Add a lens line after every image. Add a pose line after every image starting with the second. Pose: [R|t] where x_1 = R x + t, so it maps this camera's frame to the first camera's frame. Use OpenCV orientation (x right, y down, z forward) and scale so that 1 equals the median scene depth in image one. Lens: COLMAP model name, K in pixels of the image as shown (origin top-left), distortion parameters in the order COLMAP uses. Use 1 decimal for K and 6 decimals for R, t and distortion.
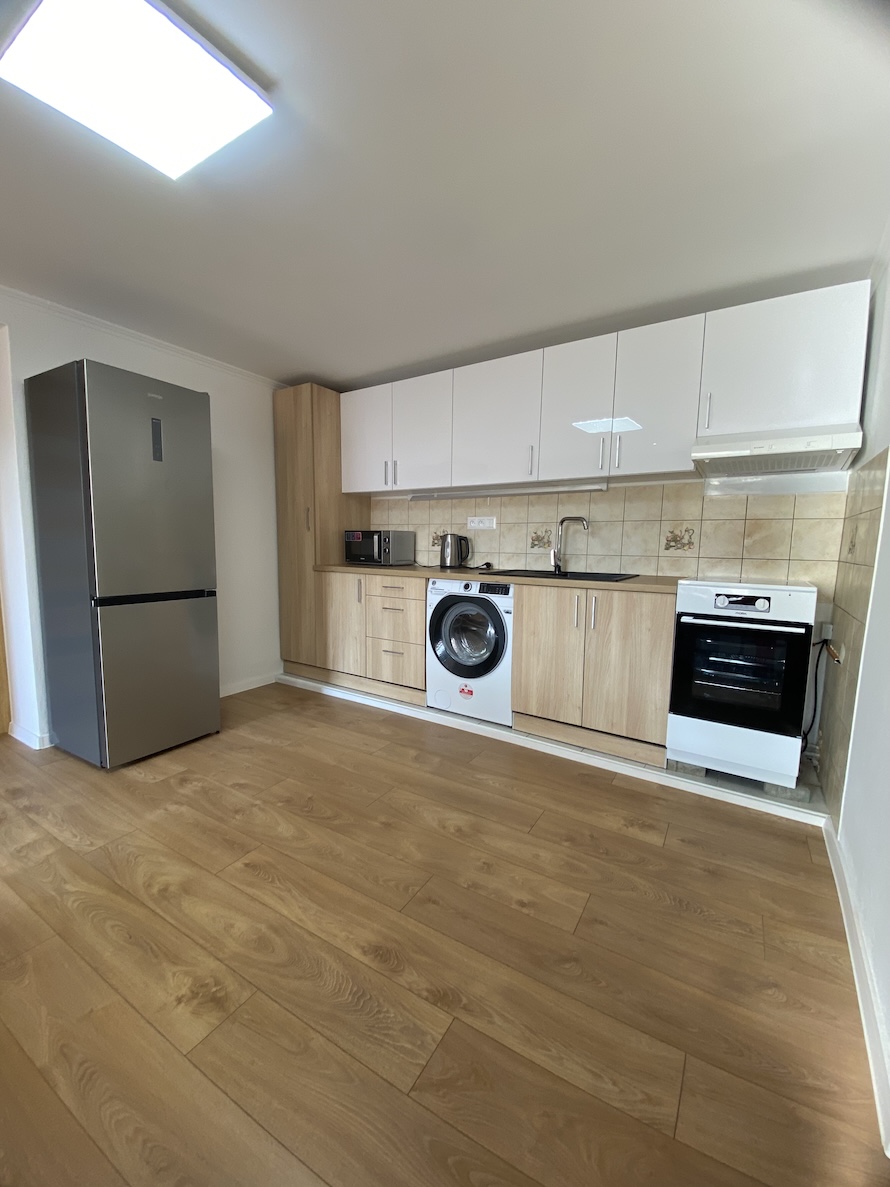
lens RADIAL K [[477.8, 0, 447.3], [0, 477.8, 597.7], [0, 0, 1]] dist [0.012317, -0.016780]
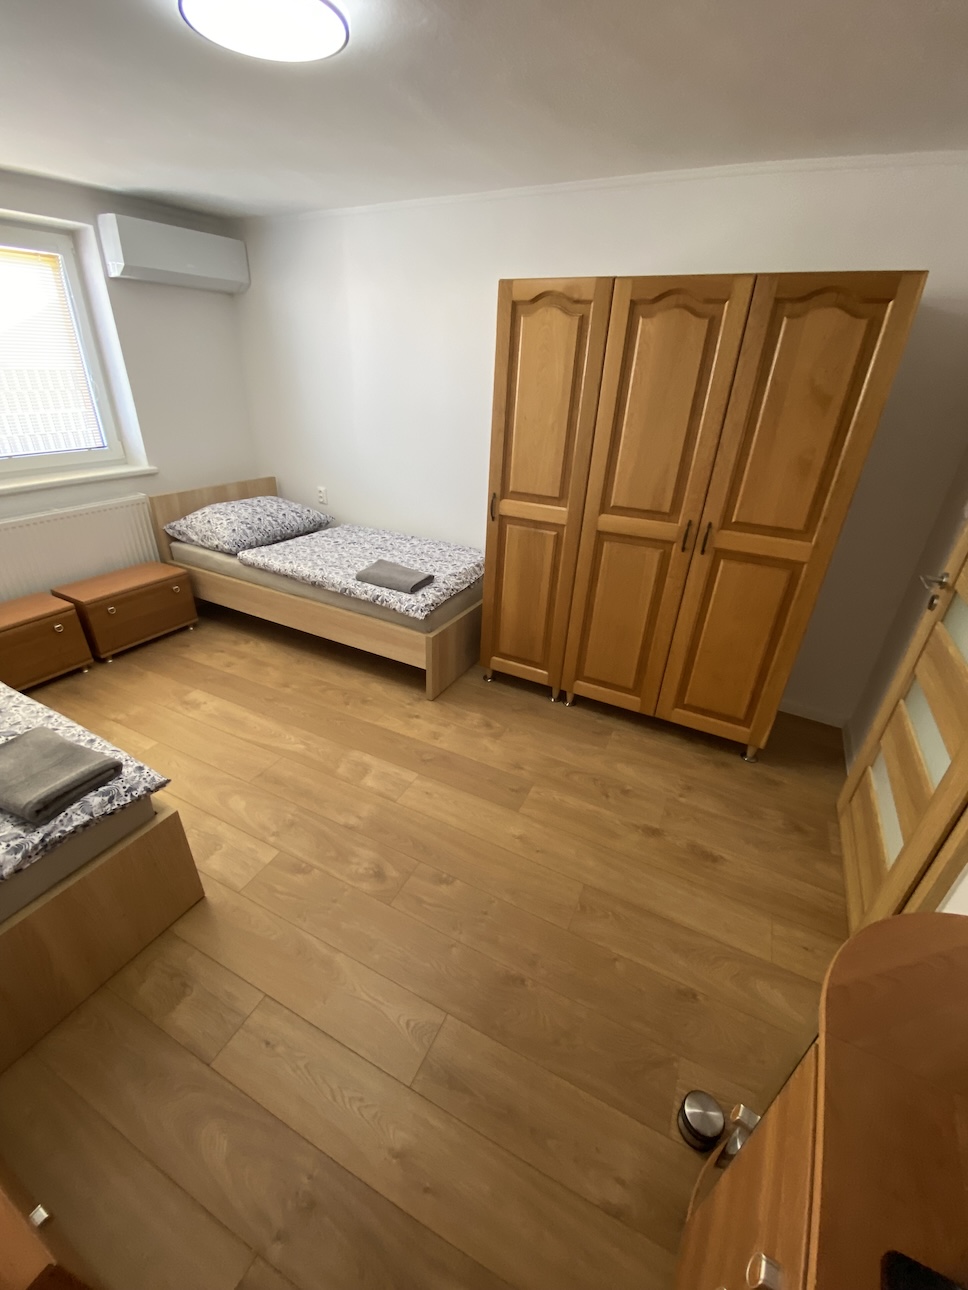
lens RADIAL K [[519.3, 0, 488.7], [0, 519.3, 637.9], [0, 0, 1]] dist [0.012317, -0.016780]
pose [[-0.993852, -0.014570, -0.109750, -0.554841], [-0.073159, 0.830466, 0.552244, -0.356707], [0.083098, 0.556879, -0.826427, 1.317718]]
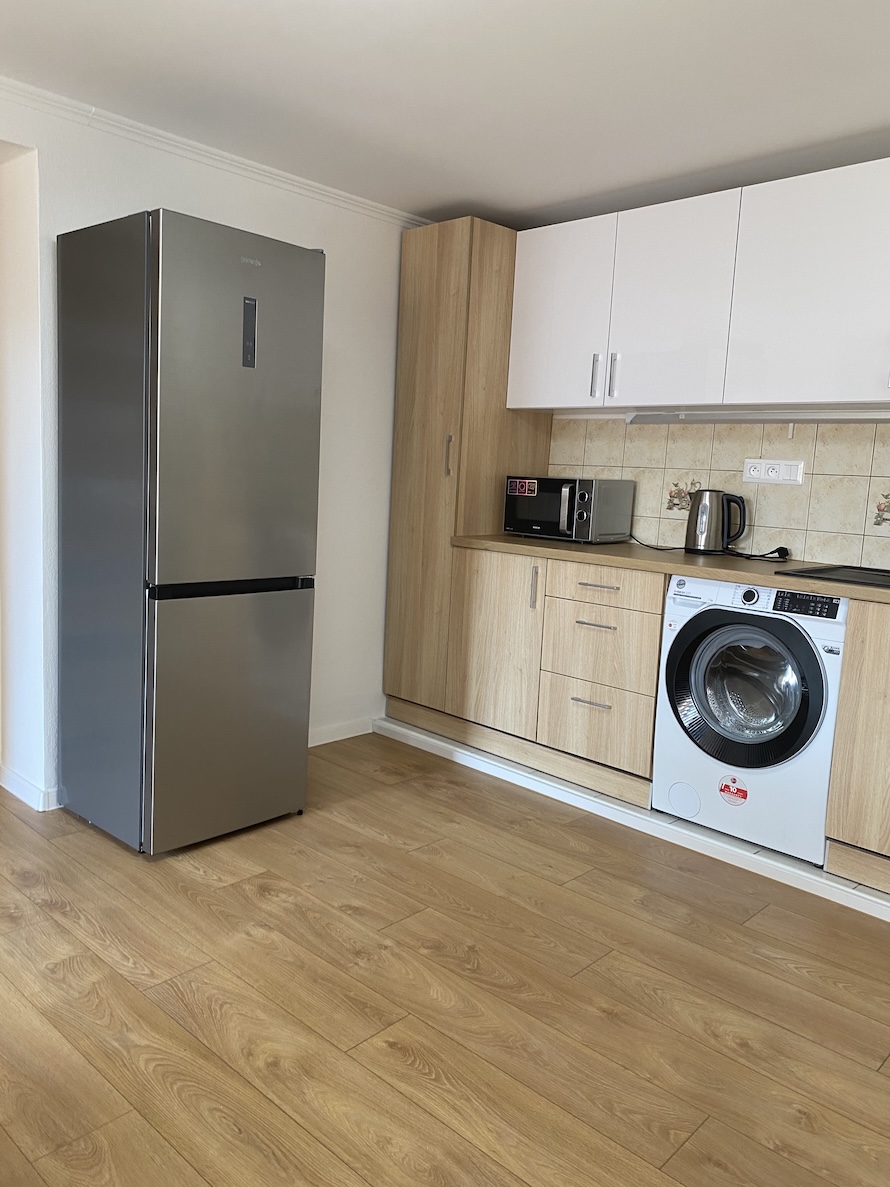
lens RADIAL K [[898.8, 0, 437.2], [0, 898.8, 593.1], [0, 0, 1]] dist [0.024211, -0.027200]
pose [[0.976218, 0.060717, -0.208116, -0.102181], [-0.057466, 0.998113, 0.021638, -0.032360], [0.209037, -0.009164, 0.977865, -0.075532]]
